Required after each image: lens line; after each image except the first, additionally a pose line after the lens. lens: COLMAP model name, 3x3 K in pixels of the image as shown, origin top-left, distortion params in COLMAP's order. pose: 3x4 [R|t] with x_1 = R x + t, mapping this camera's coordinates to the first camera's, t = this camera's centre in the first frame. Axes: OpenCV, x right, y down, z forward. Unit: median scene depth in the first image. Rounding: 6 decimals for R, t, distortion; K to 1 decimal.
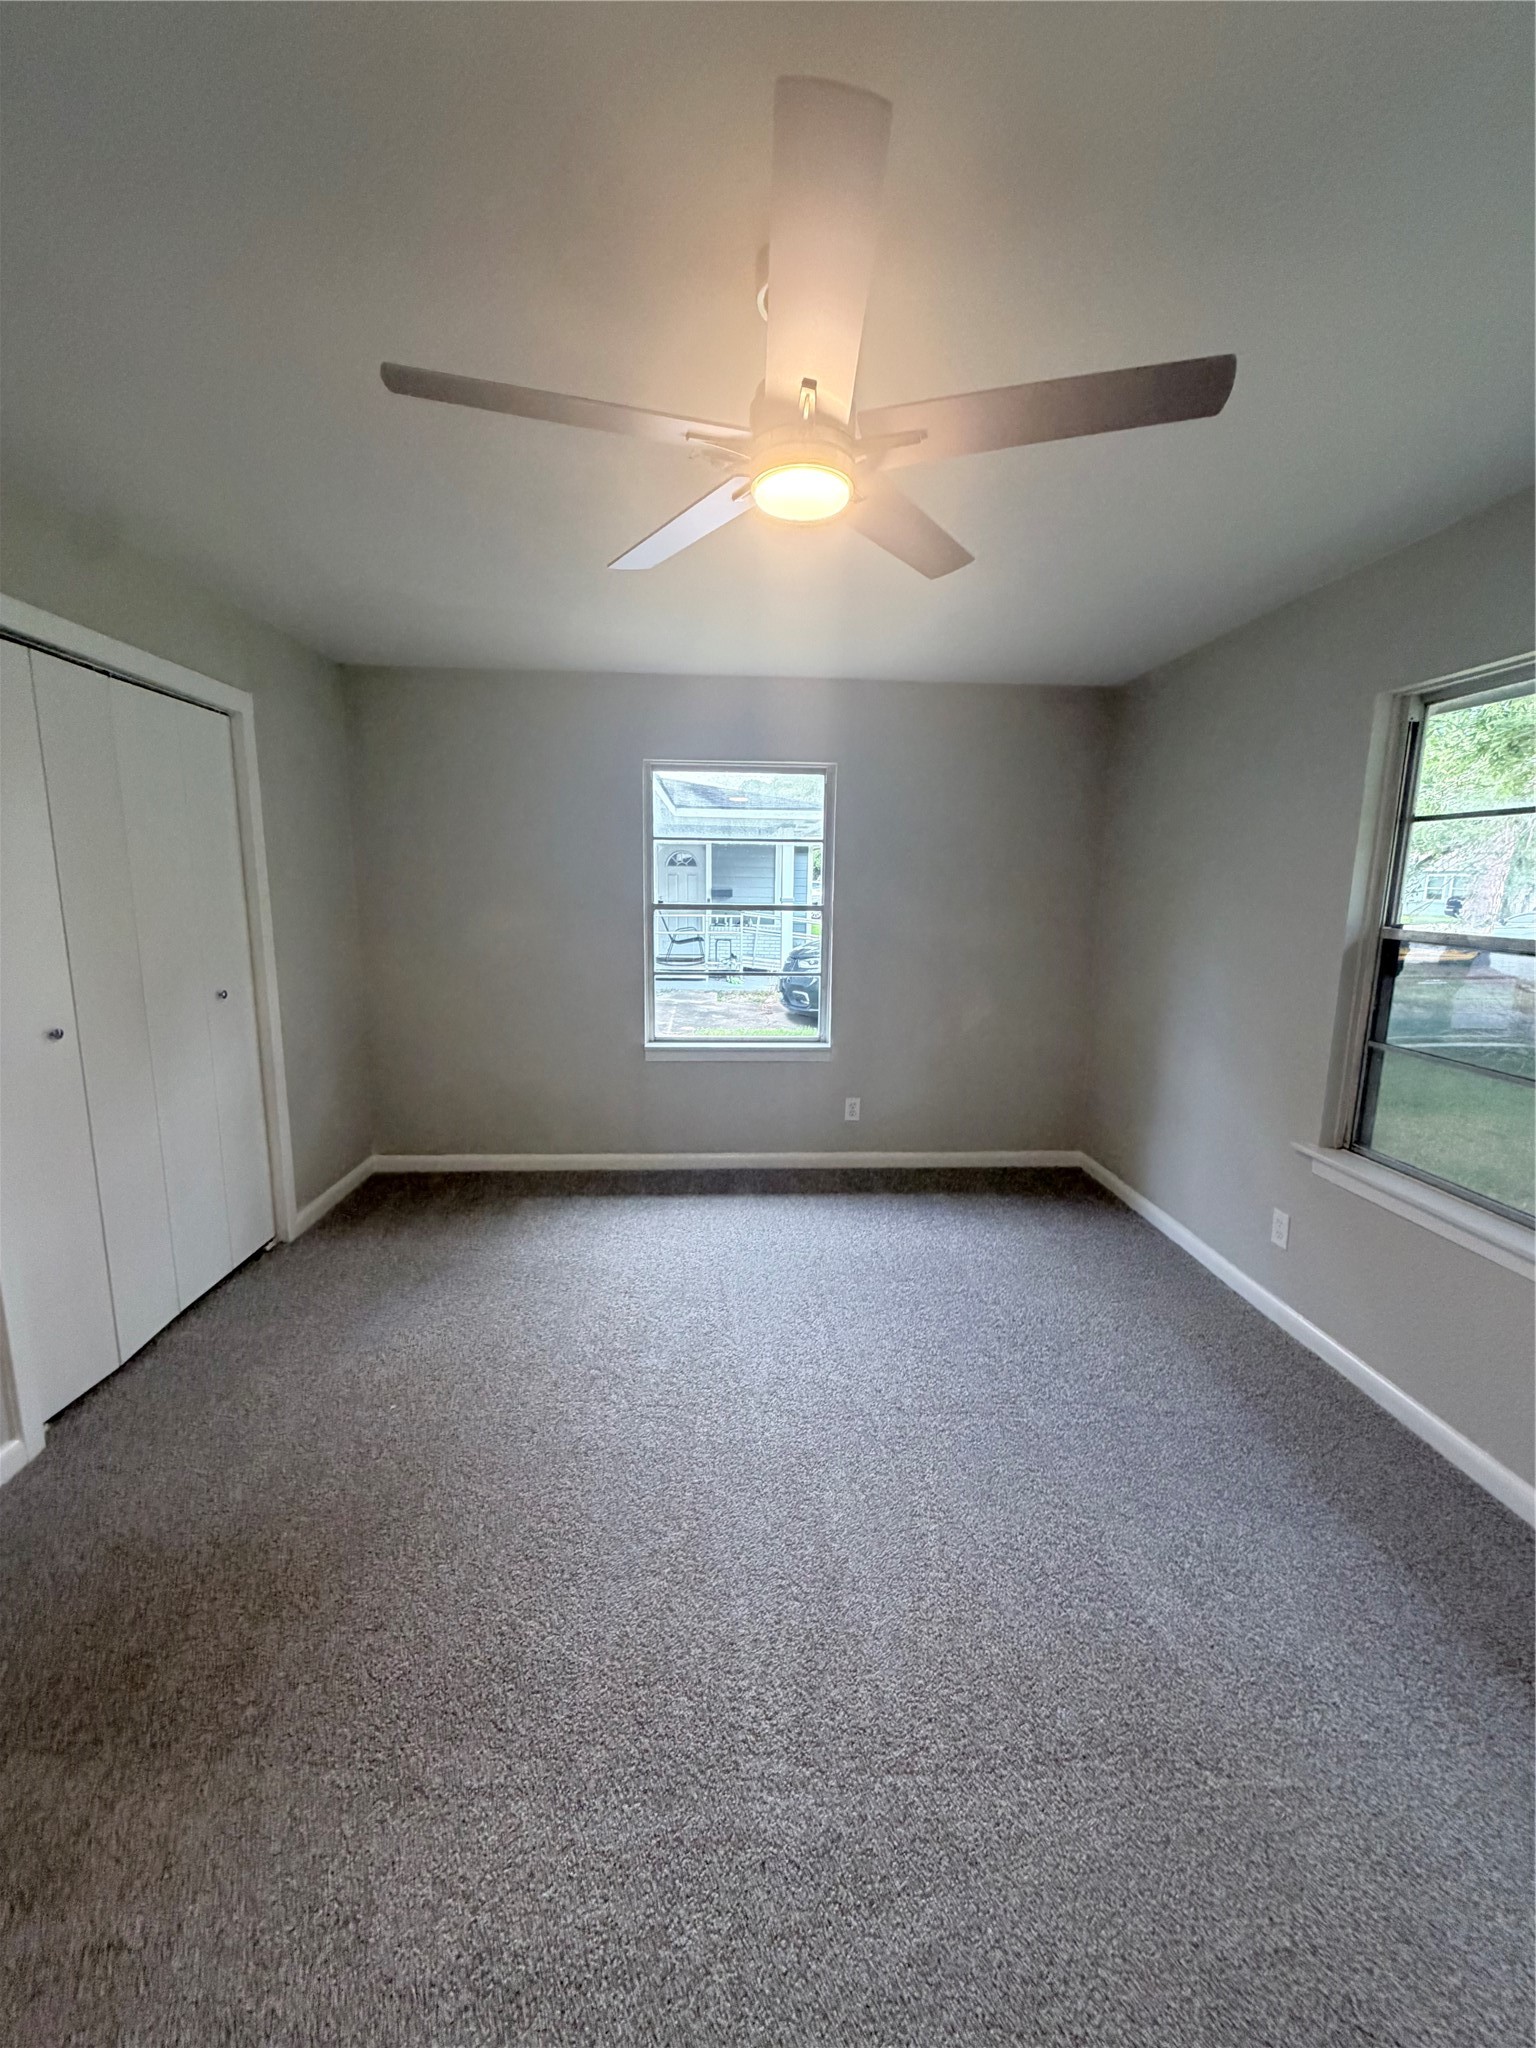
lens RADIAL K [[815.4, 0, 768.0], [0, 815.4, 1016.8], [0, 0, 1]] dist [0.001652, -0.000162]
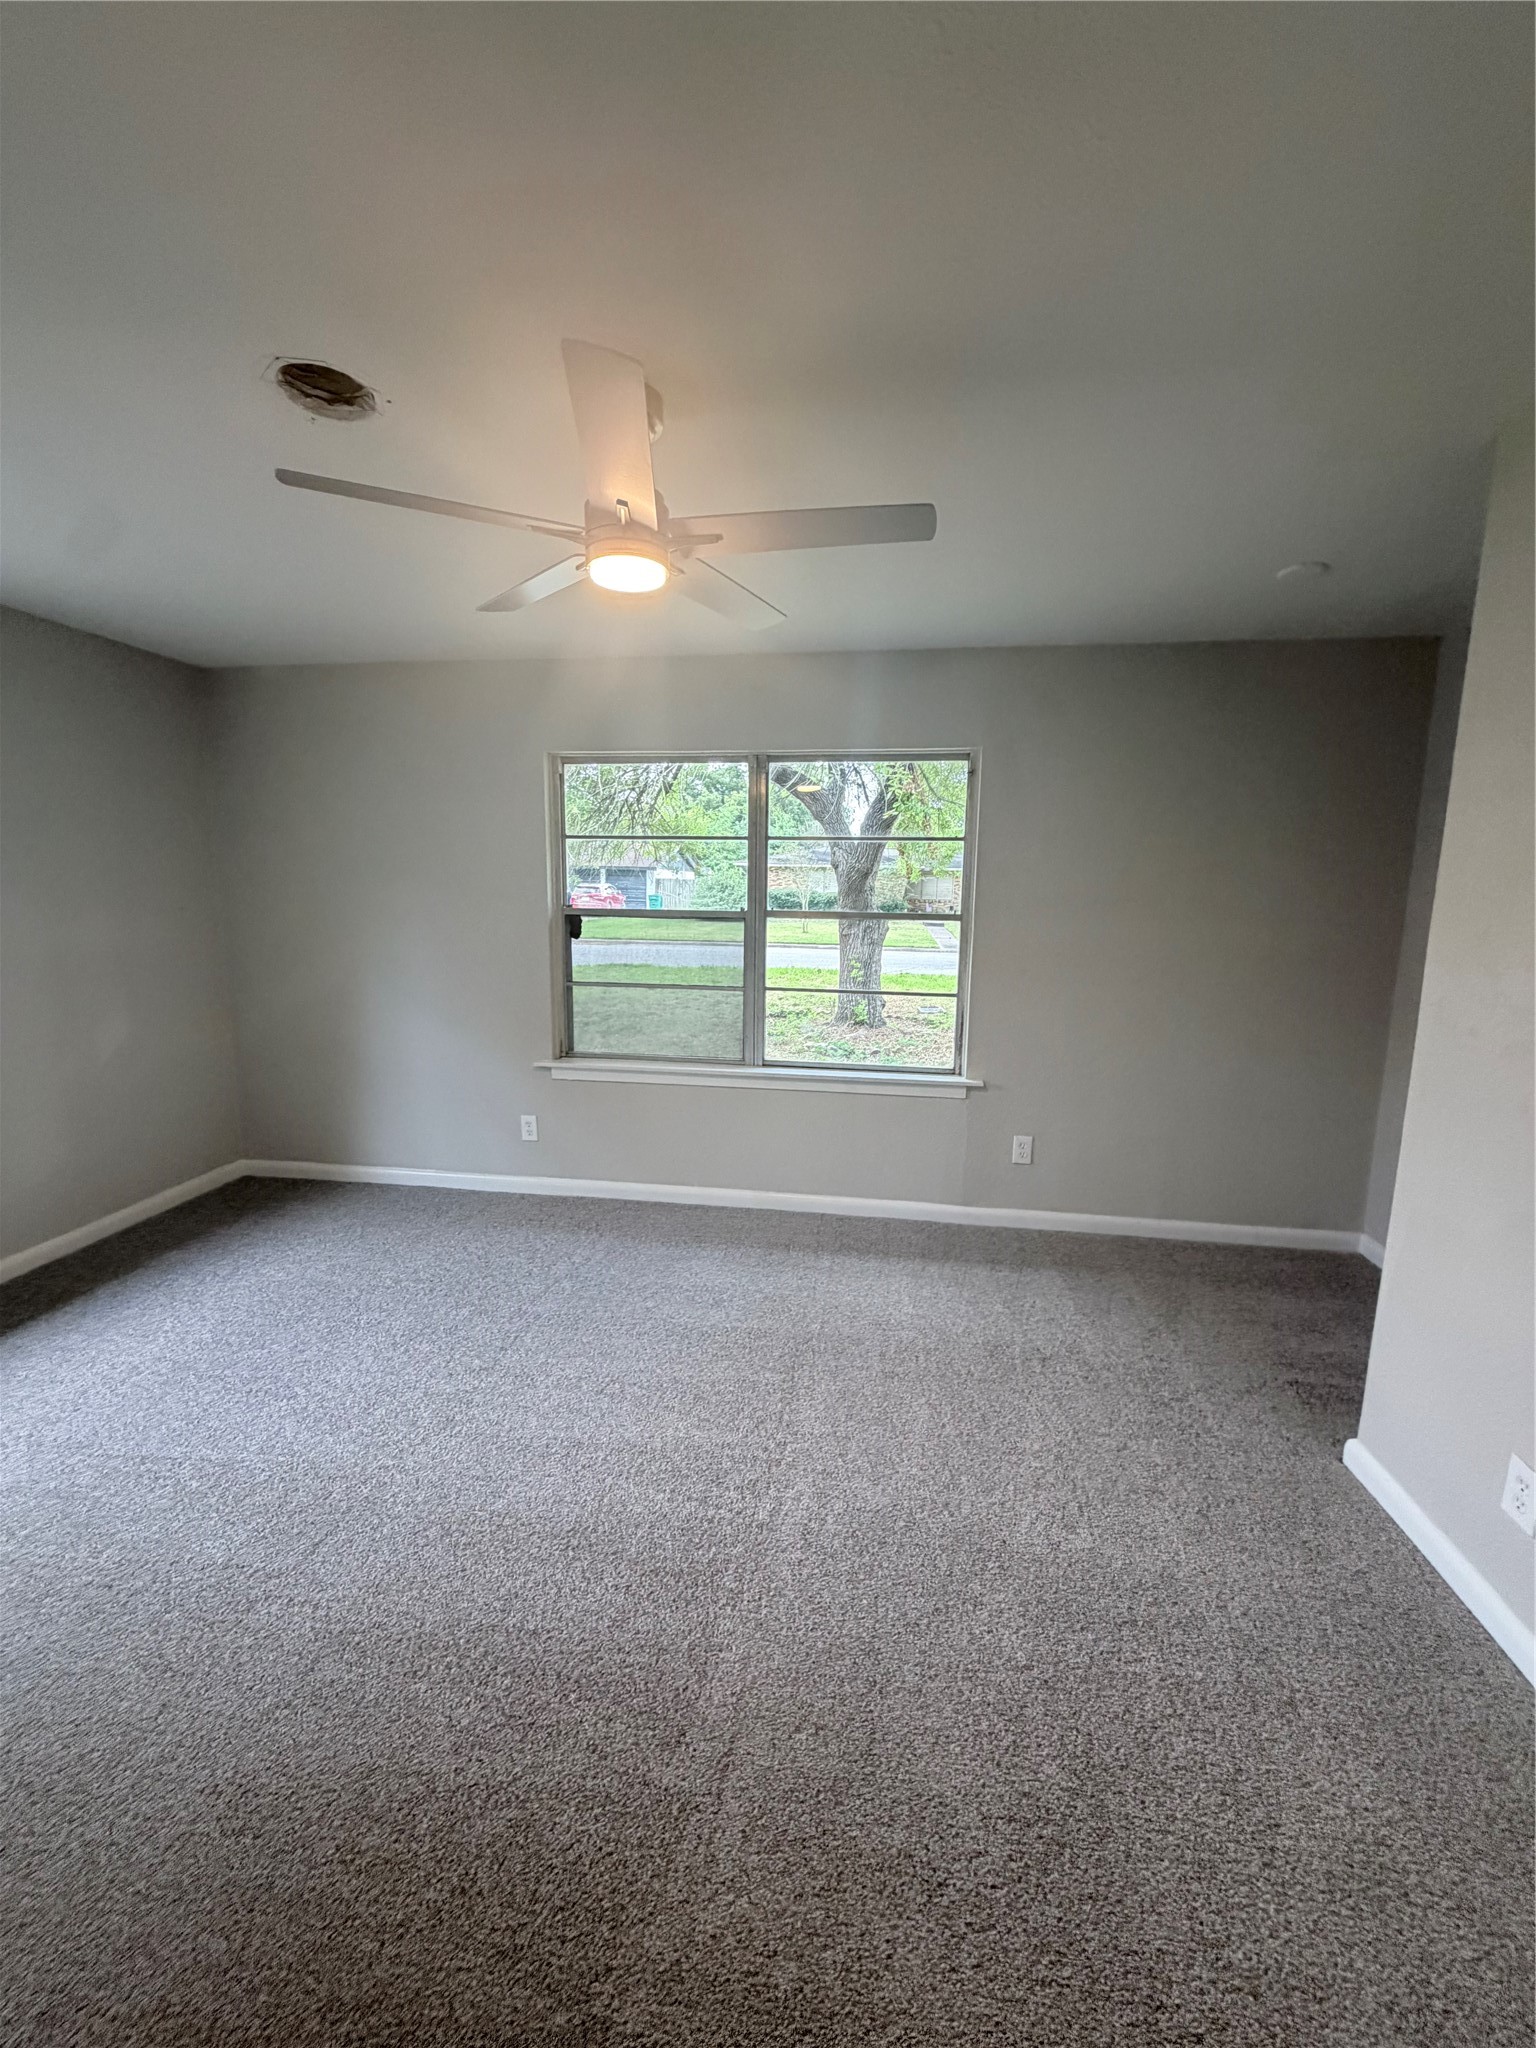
lens RADIAL K [[815.4, 0, 768.0], [0, 815.4, 1016.8], [0, 0, 1]] dist [0.001652, -0.000162]
pose [[0.223851, -0.180409, 0.957780, -0.573793], [0.158451, 0.976381, 0.146880, -0.063370], [-0.961657, 0.118882, 0.247150, 0.245615]]
